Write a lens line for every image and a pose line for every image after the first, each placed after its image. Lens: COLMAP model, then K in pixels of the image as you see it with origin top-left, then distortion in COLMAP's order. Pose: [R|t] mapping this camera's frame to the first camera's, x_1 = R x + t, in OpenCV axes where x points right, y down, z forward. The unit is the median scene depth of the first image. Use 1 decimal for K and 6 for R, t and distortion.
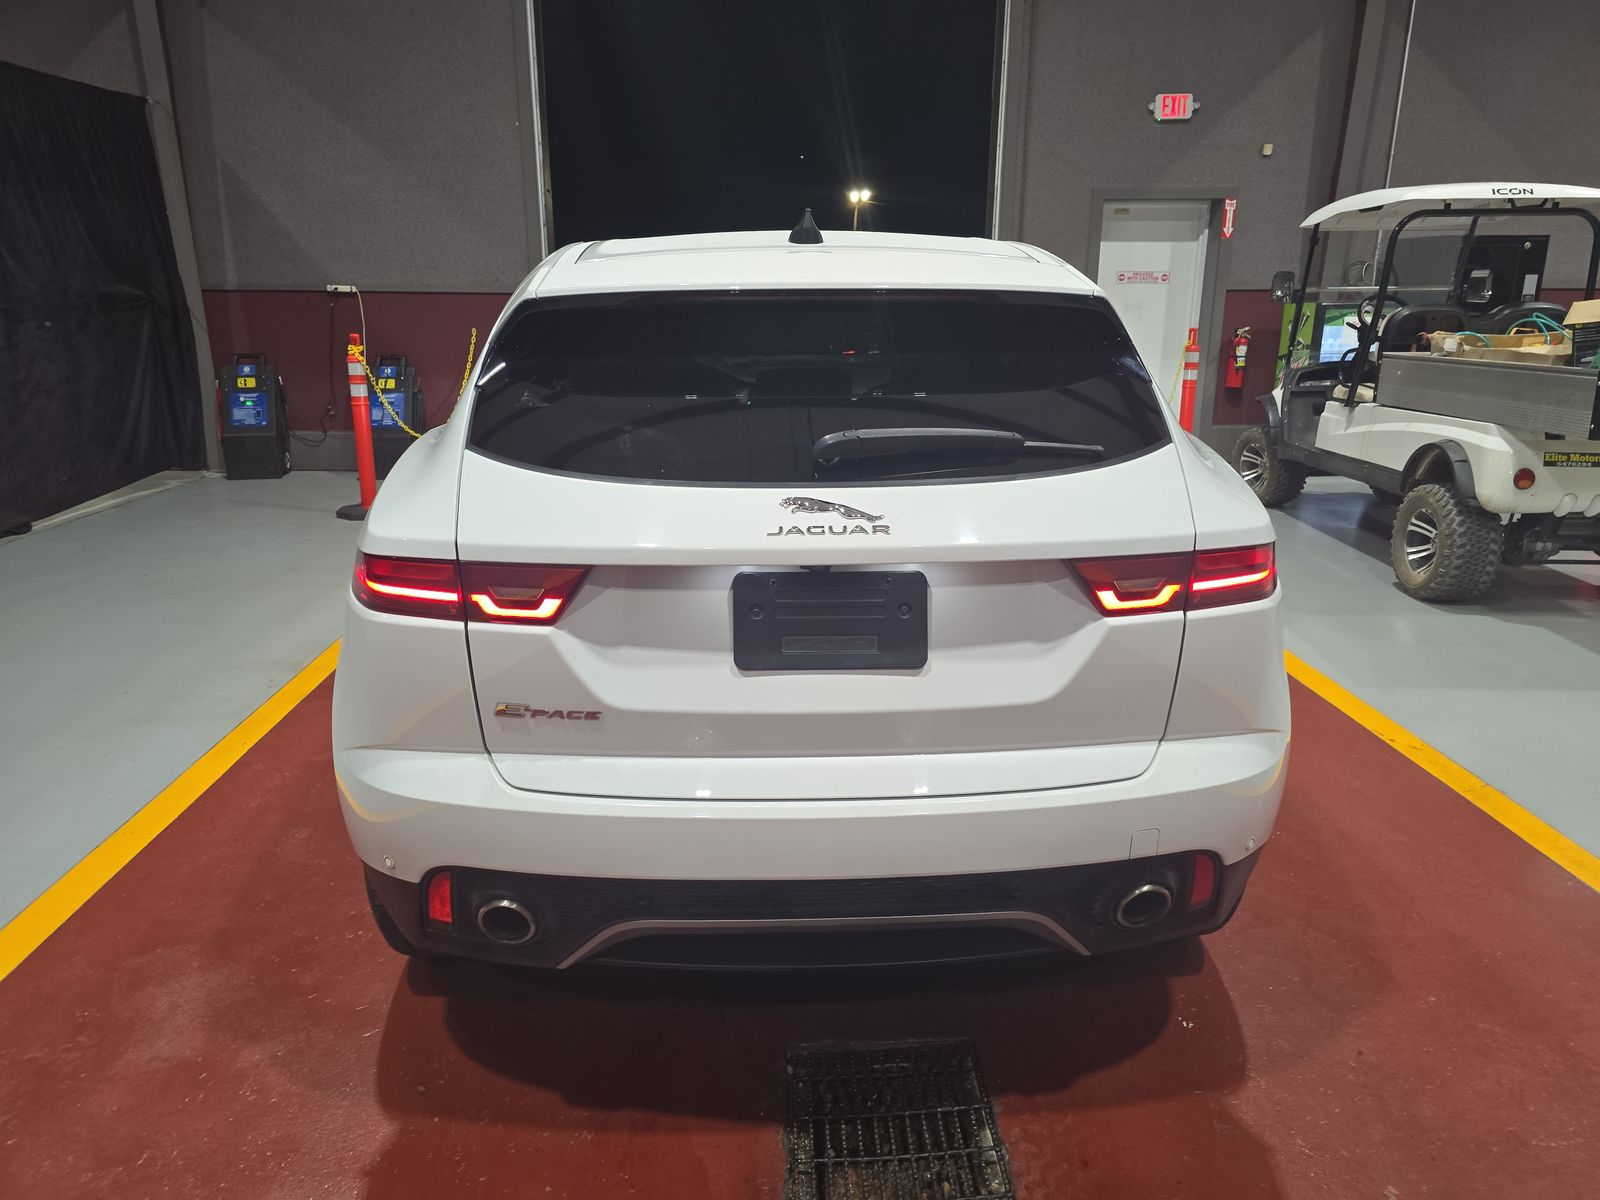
lens RADIAL K [[1080.0, 0, 800.0], [0, 1080.0, 600.0], [0, 0, 1]] dist [0.027455, -0.004006]
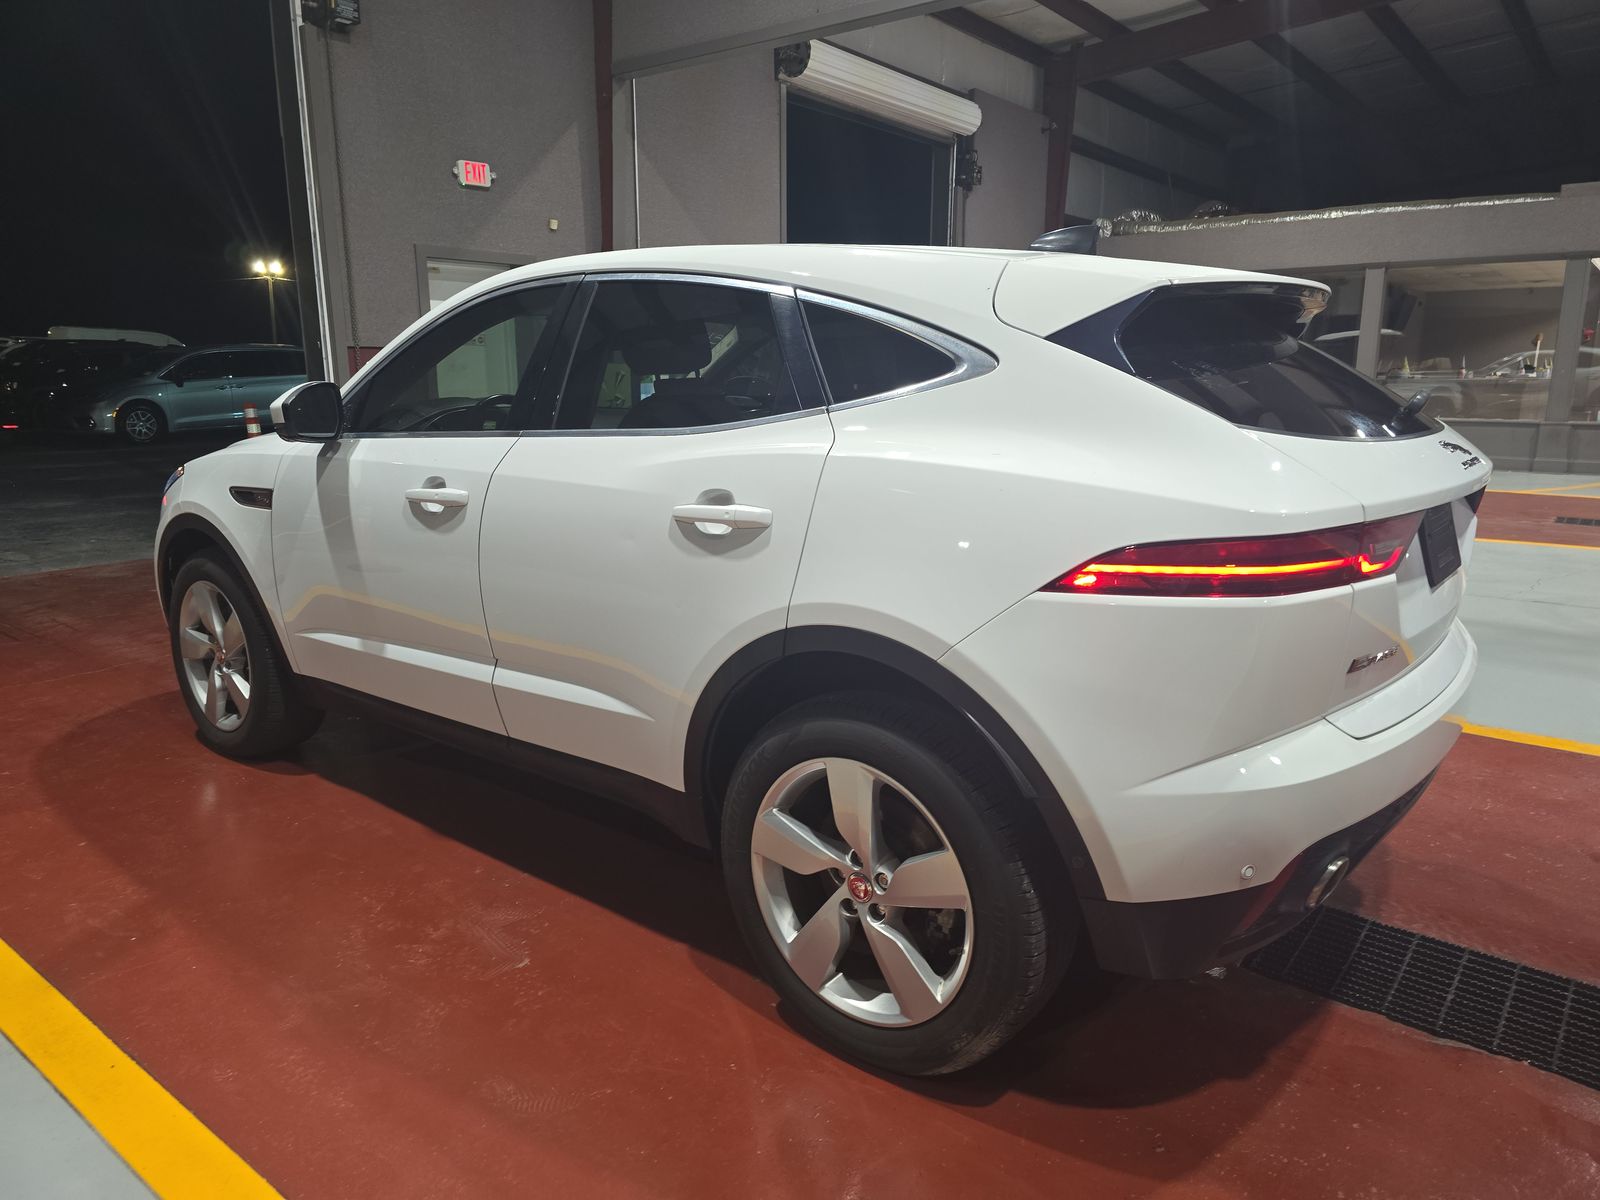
lens RADIAL K [[1066.3, 0, 805.5], [0, 1066.3, 602.6], [0, 0, 1]] dist [0.045095, 0.001837]
pose [[0.652822, -0.171219, 0.737908, -0.280979], [0.212313, 0.976434, 0.038733, -0.026285], [-0.727150, 0.131382, 0.673789, 0.131106]]
